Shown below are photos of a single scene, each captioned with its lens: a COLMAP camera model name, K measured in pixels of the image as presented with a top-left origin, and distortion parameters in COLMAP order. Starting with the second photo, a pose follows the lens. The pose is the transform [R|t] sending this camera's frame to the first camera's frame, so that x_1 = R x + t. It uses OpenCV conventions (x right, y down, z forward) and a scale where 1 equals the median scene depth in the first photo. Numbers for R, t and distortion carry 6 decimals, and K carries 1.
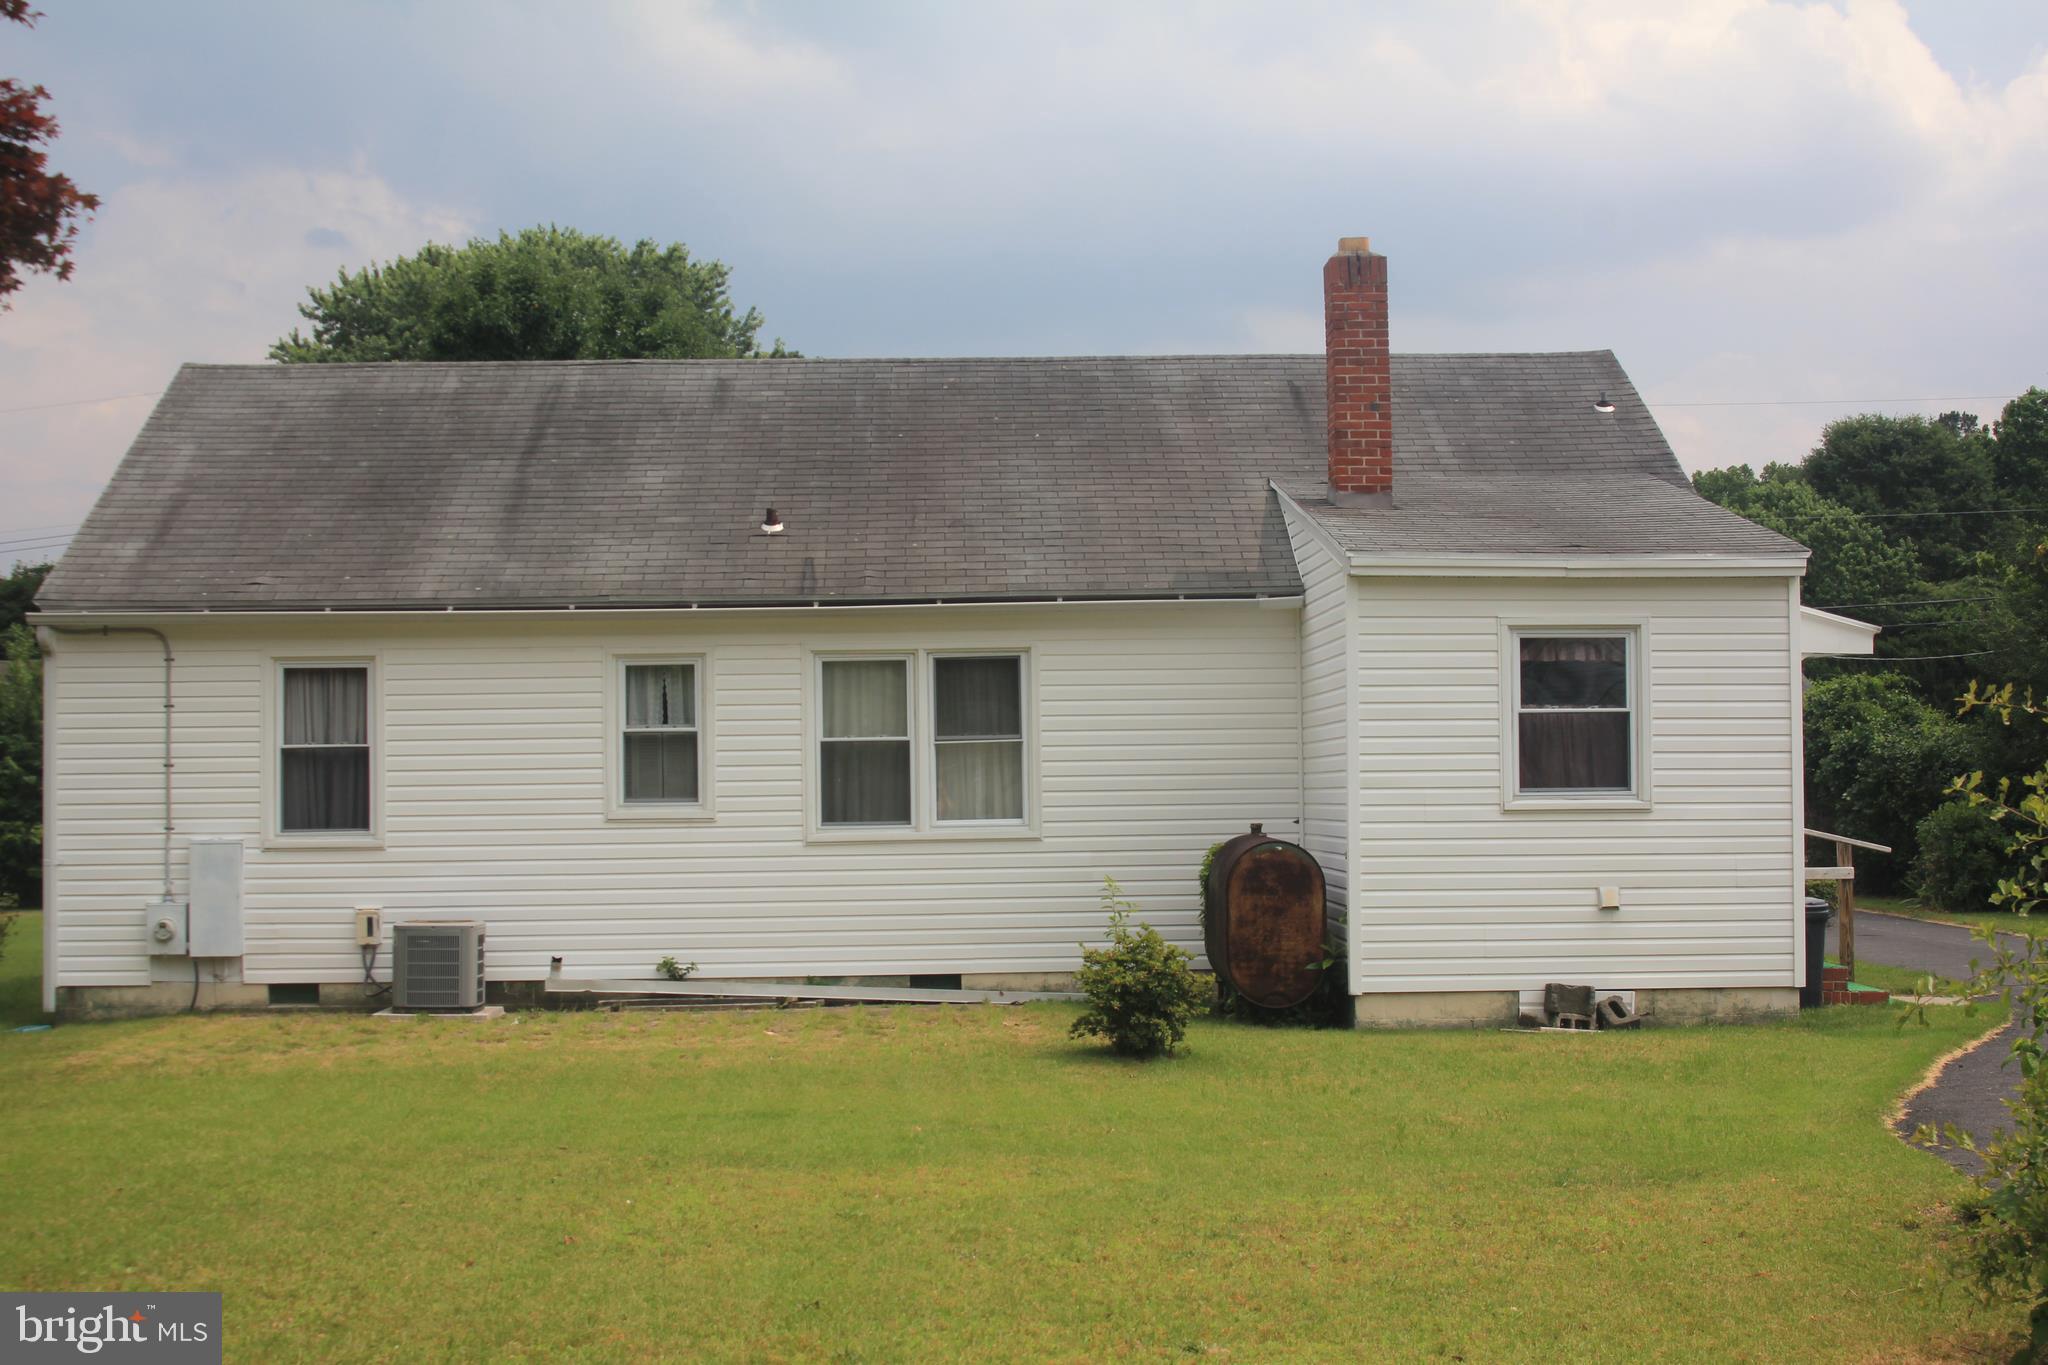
lens RADIAL K [[2713.9, 0, 1024.0], [0, 2713.9, 682.5], [0, 0, 1]] dist [-0.072903, 0.008228]
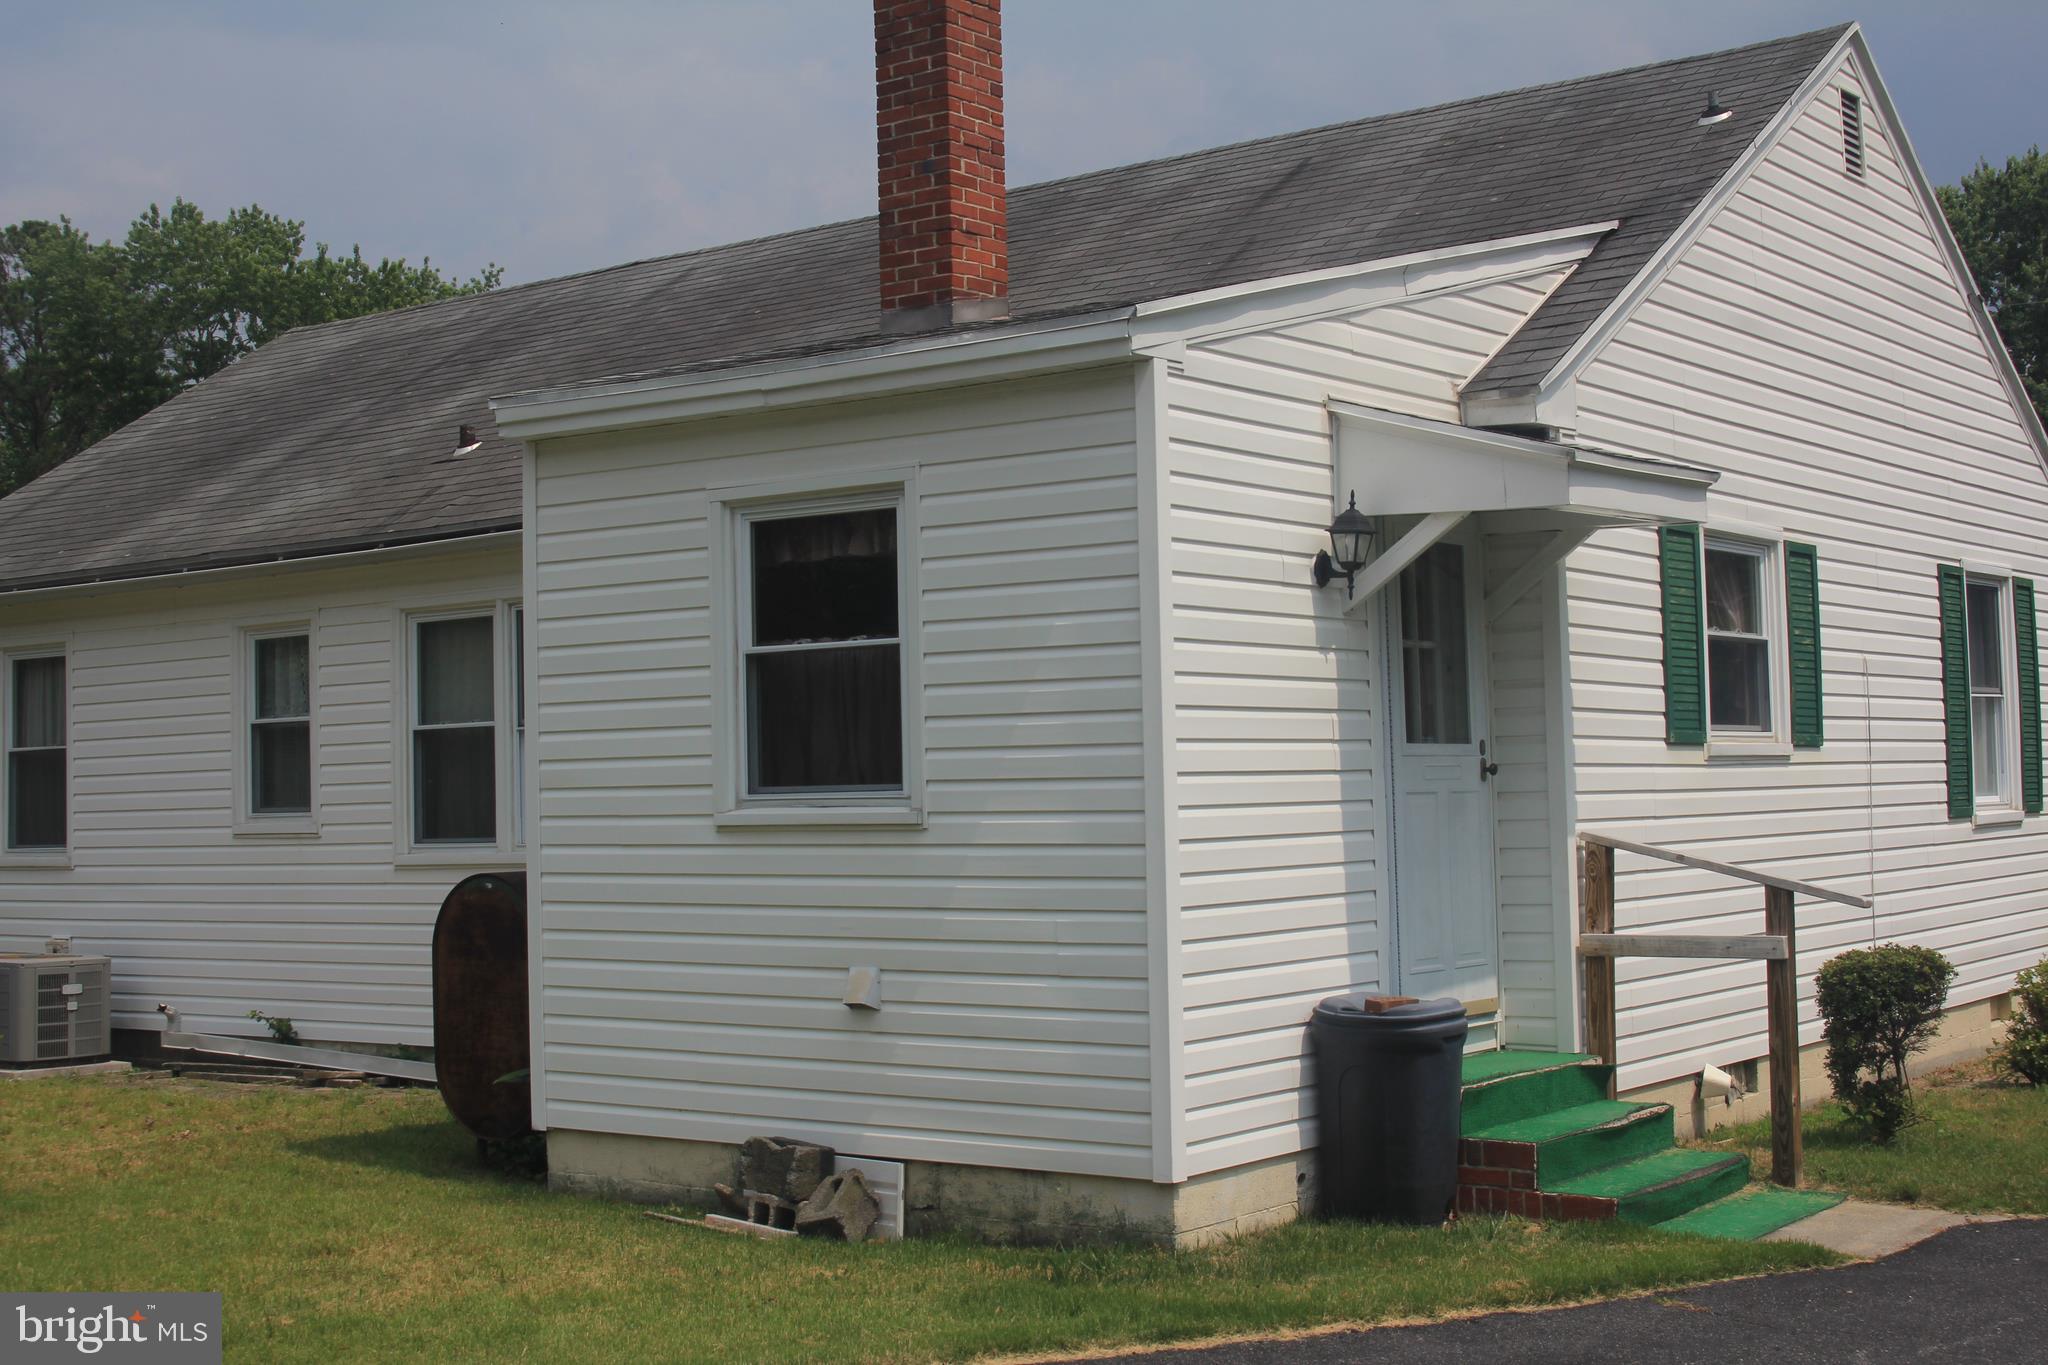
lens RADIAL K [[2687.5, 0, 1024.0], [0, 2687.5, 682.5], [0, 0, 1]] dist [-0.117626, 0.029294]
pose [[0.776052, -0.033949, -0.629755, 0.579652], [0.033620, 0.999357, -0.012444, 0.025917], [0.629772, -0.011516, 0.776694, 0.598540]]
